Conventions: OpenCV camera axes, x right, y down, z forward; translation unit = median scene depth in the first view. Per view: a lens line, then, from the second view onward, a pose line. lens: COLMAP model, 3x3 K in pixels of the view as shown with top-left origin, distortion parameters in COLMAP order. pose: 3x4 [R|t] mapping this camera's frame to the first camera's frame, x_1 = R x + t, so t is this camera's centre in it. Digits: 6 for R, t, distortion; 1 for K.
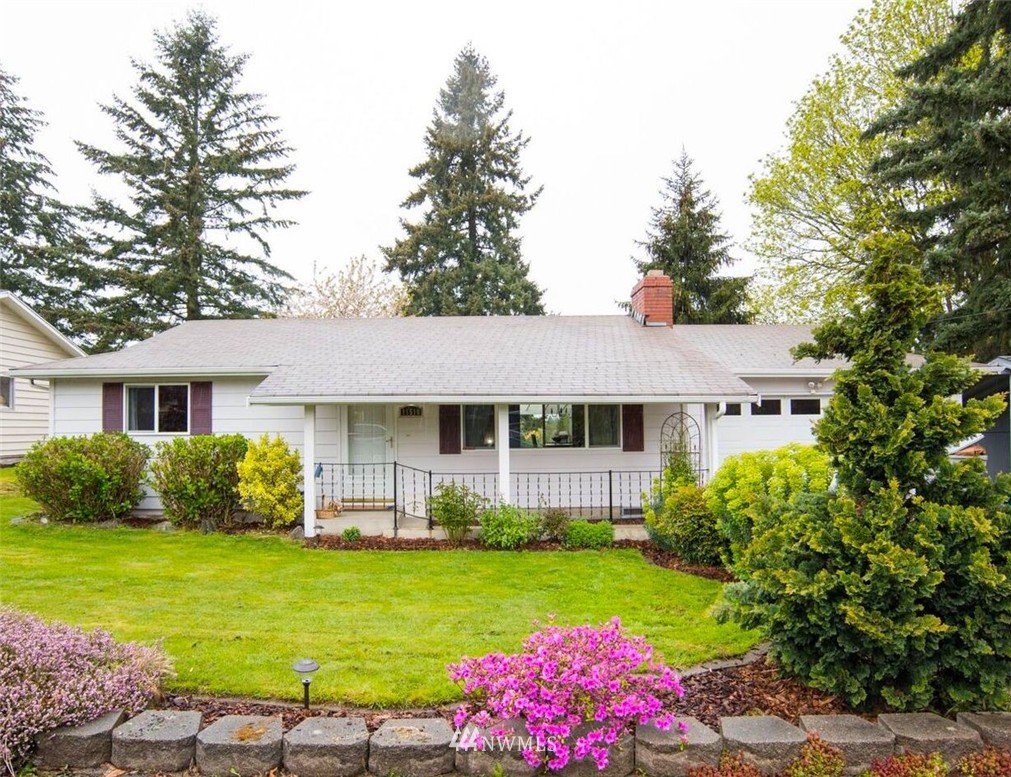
lens RADIAL K [[698.7, 0, 505.5], [0, 698.7, 388.5], [0, 0, 1]] dist [-0.107404, 0.048400]
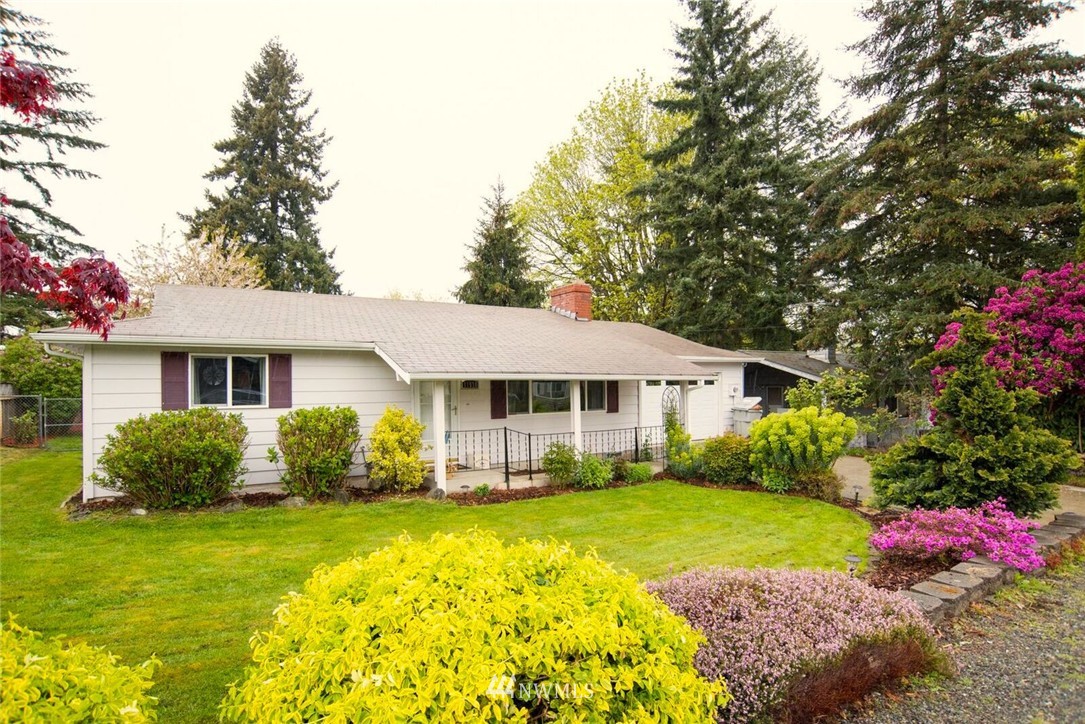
lens RADIAL K [[570.5, 0, 547.6], [0, 570.5, 365.4], [0, 0, 1]] dist [-0.106244, 0.053604]
pose [[0.843420, 0.021993, 0.536805, -0.174784], [-0.030086, 0.999527, 0.006319, -0.003375], [-0.536412, -0.021480, 0.843683, 0.032359]]
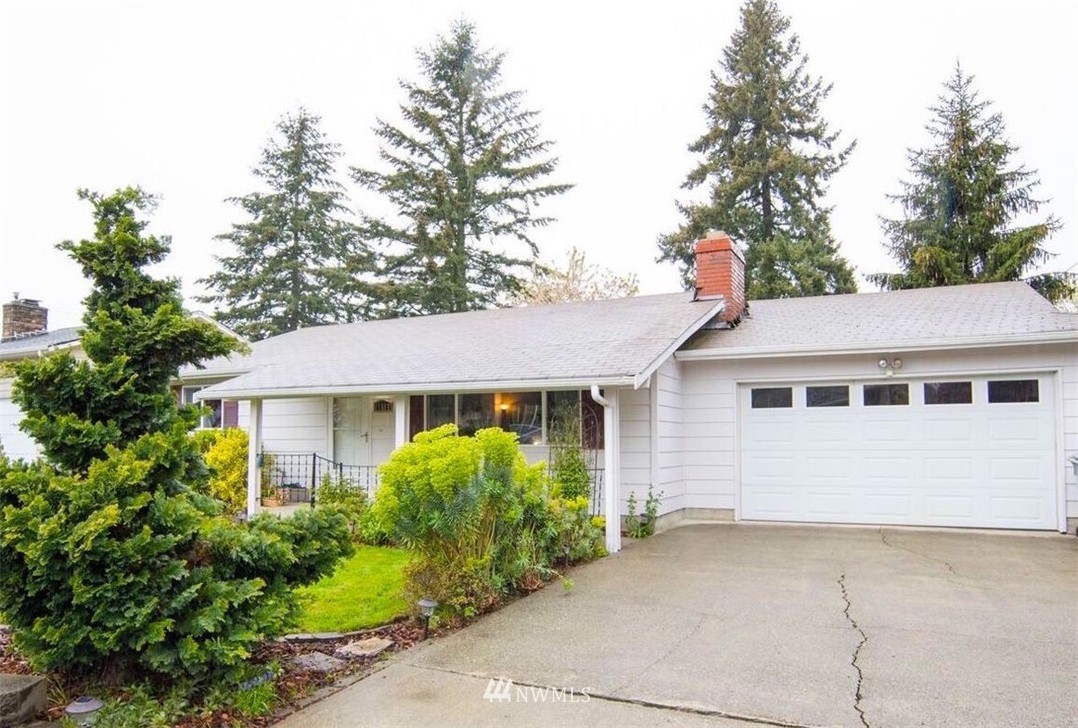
lens RADIAL K [[801.4, 0, 537.8], [0, 801.4, 387.0], [0, 0, 1]] dist [-0.135630, 0.120011]
pose [[0.878431, -0.022194, -0.477353, 0.190603], [0.013889, 0.999685, -0.020921, 0.011689], [0.477667, 0.011748, 0.878463, 0.031545]]
